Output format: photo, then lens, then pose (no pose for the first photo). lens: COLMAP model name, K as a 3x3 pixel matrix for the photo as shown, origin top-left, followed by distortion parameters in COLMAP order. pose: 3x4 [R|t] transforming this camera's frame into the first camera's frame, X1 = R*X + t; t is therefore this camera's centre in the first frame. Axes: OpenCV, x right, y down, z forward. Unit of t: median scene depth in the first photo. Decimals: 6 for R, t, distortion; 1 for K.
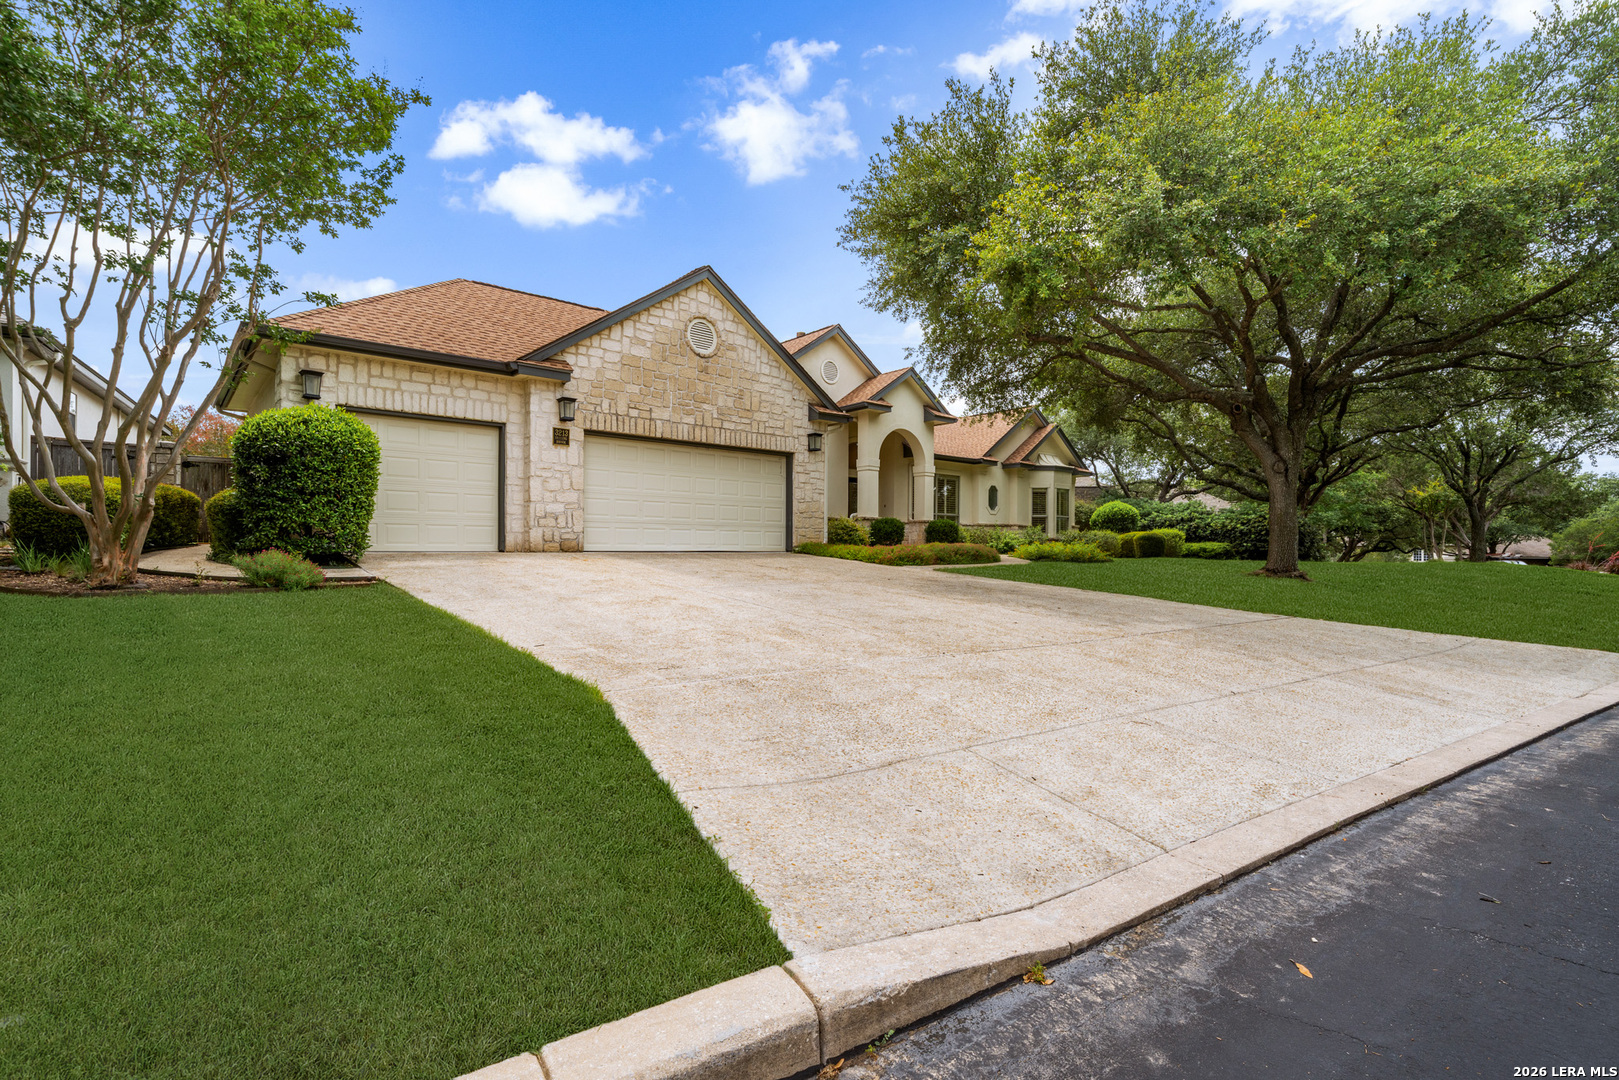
lens RADIAL K [[748.6, 0, 818.6], [0, 748.6, 546.0], [0, 0, 1]] dist [-0.004248, -0.000094]
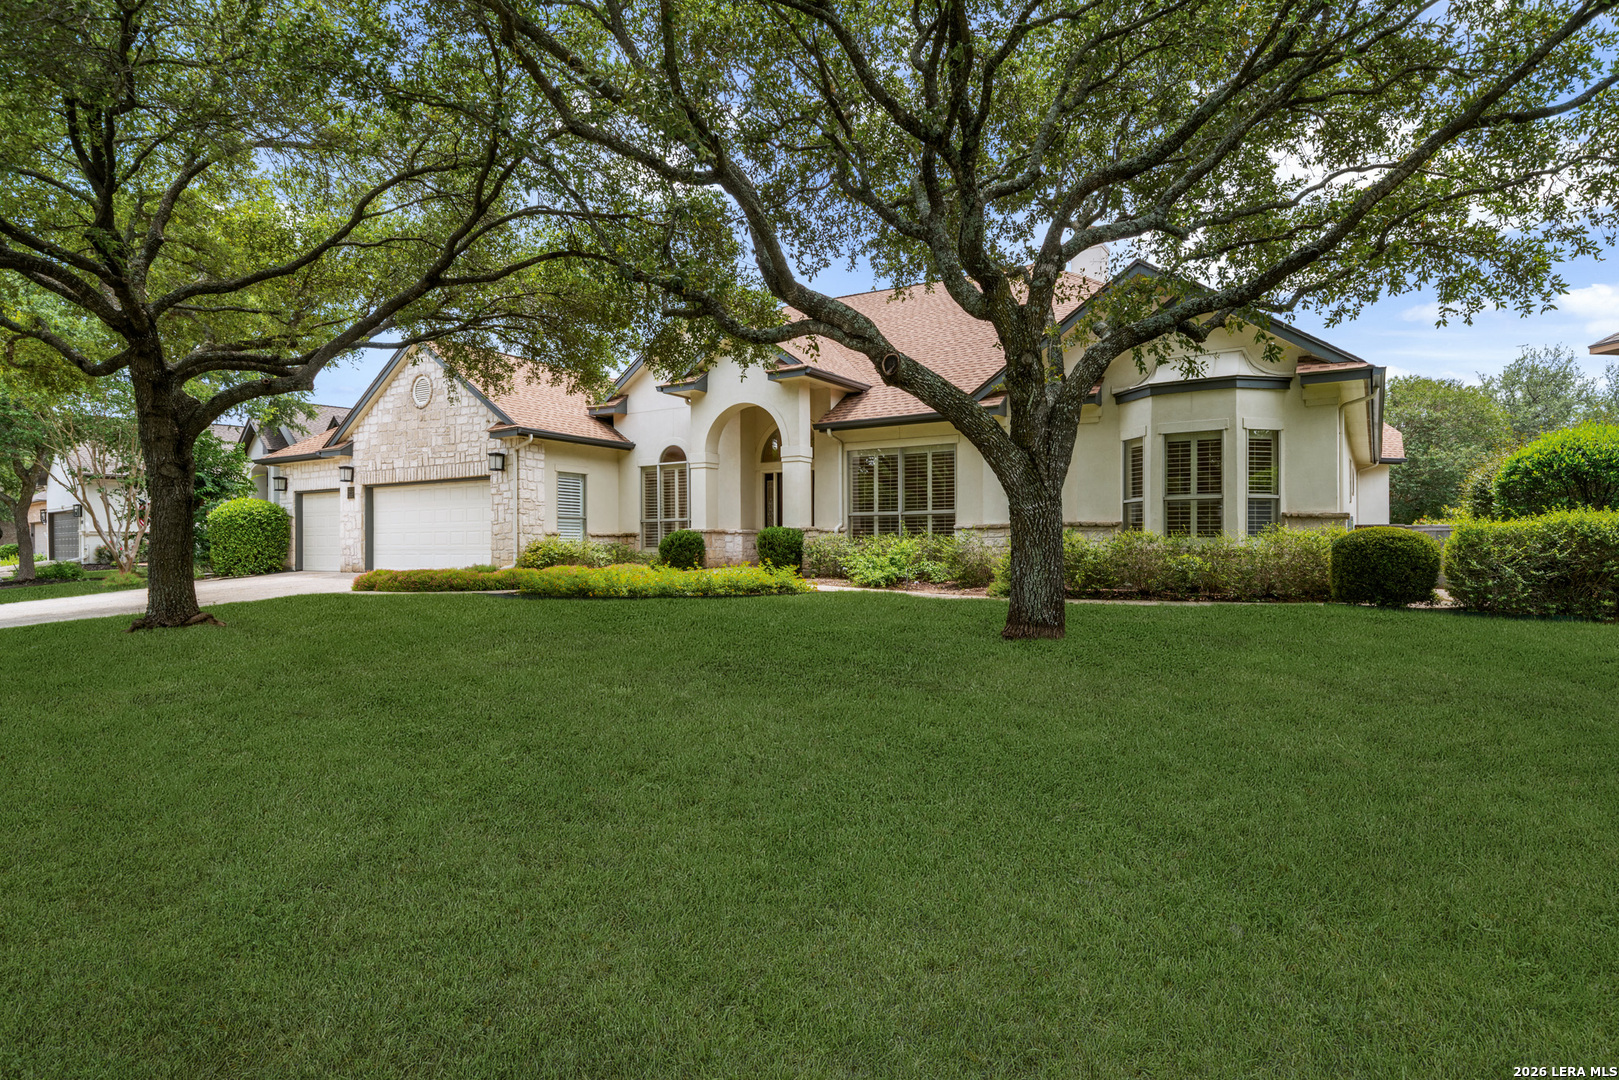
lens RADIAL K [[889.4, 0, 806.0], [0, 889.4, 546.3], [0, 0, 1]] dist [0.002660, -0.000962]
pose [[0.278227, -0.010320, -0.960460, 1.310680], [0.007600, 0.999935, -0.008543, -0.017084], [0.960485, -0.004923, 0.278287, 1.145986]]
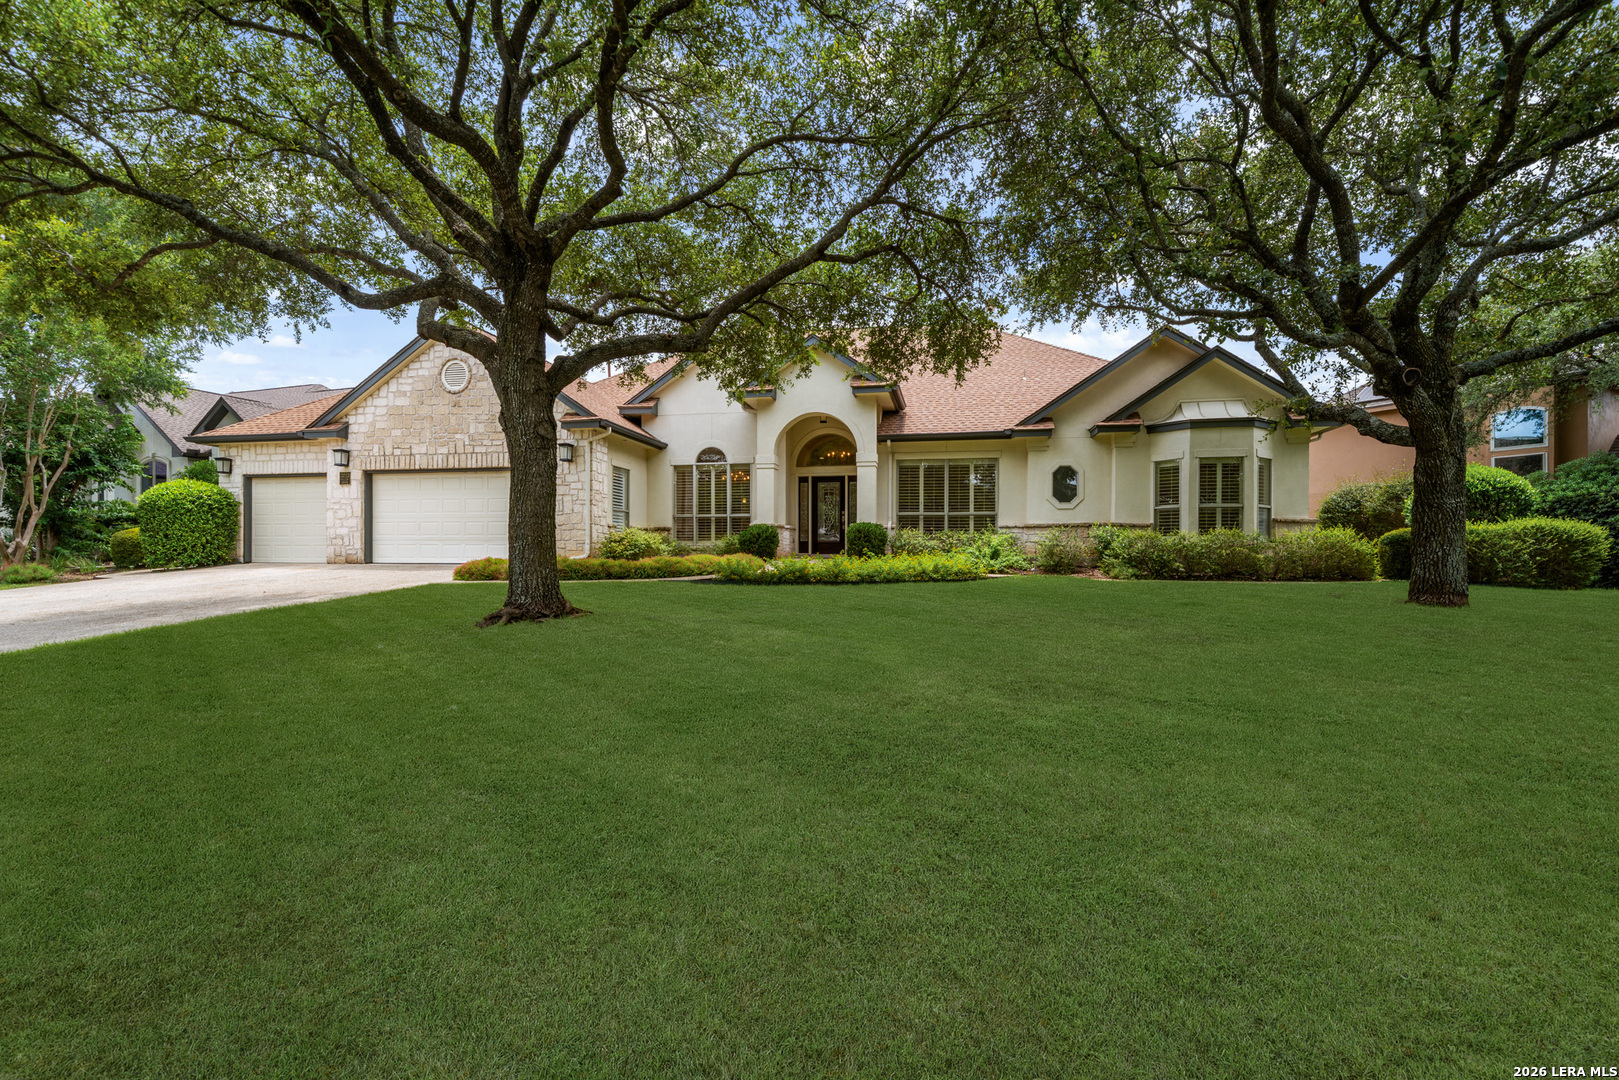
lens RADIAL K [[716.2, 0, 800.5], [0, 716.2, 551.5], [0, 0, 1]] dist [-0.002612, 0.000156]
pose [[0.605860, -0.004362, -0.795559, 0.992969], [0.002035, 0.999990, -0.003933, -0.005566], [0.795569, 0.000764, 0.605863, 0.729753]]
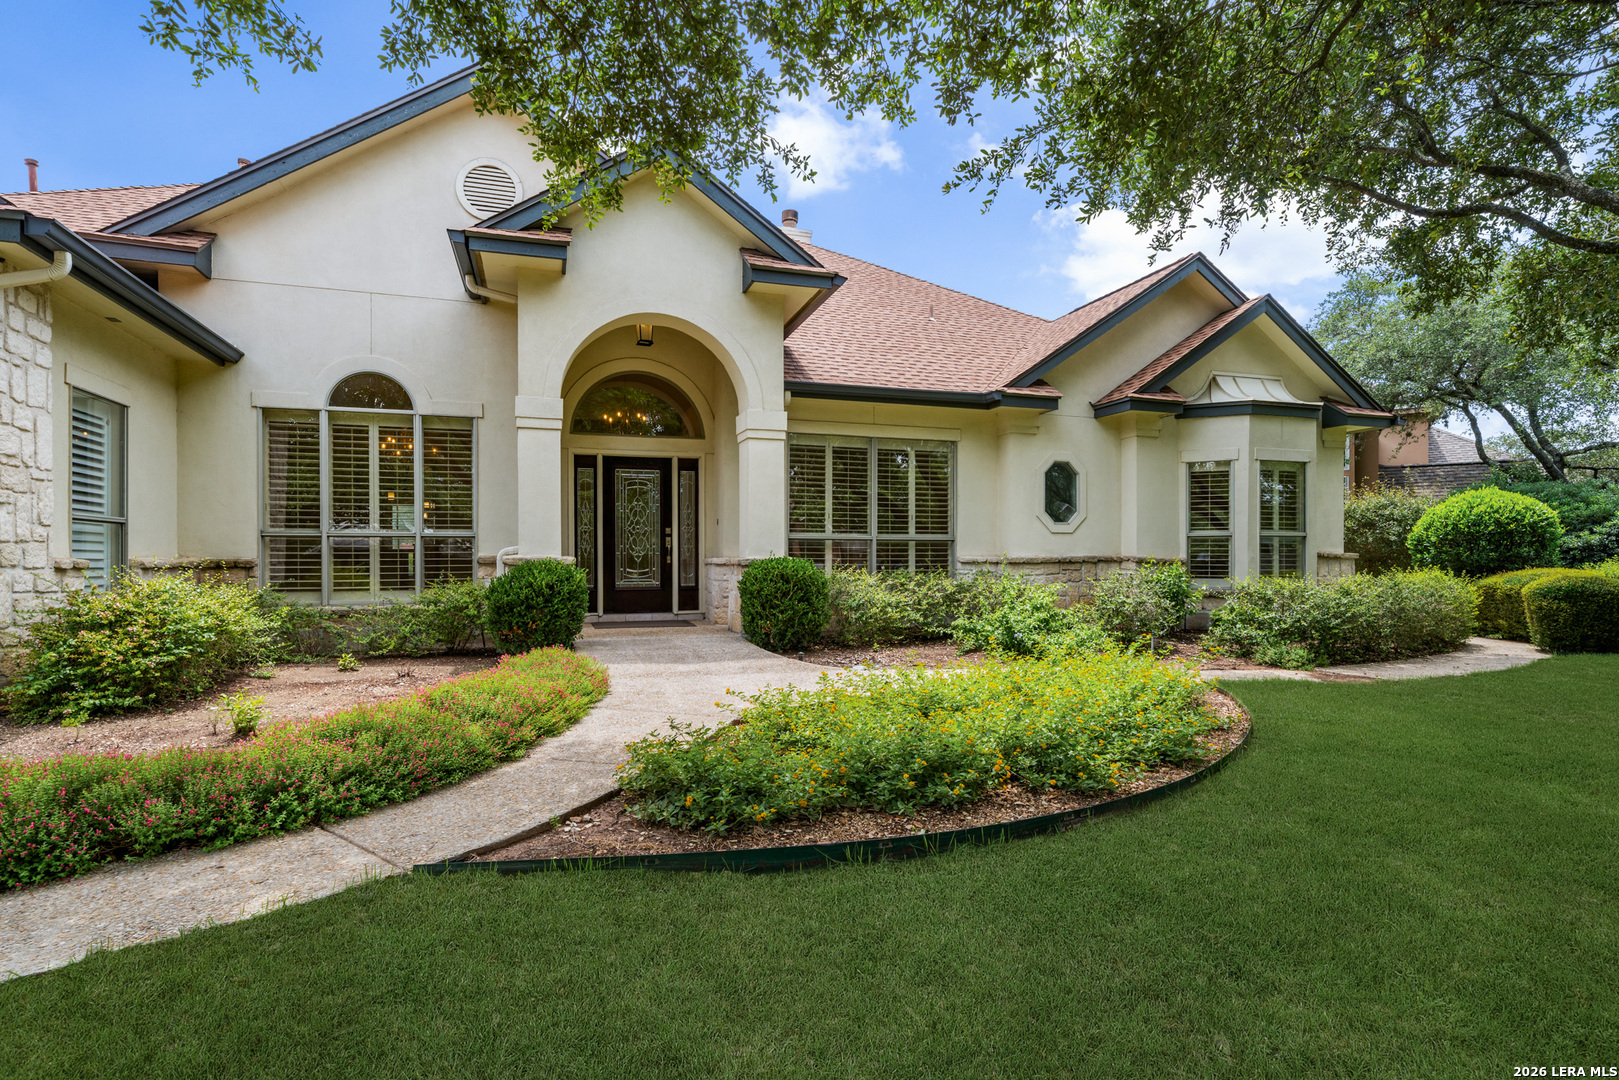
lens RADIAL K [[810.1, 0, 810.0], [0, 810.1, 561.5], [0, 0, 1]] dist [-0.006215, -0.000819]
pose [[0.920188, -0.007105, -0.391411, 0.466968], [0.007153, 0.999974, -0.001336, -0.047191], [0.391411, -0.001571, 0.920215, 0.929814]]
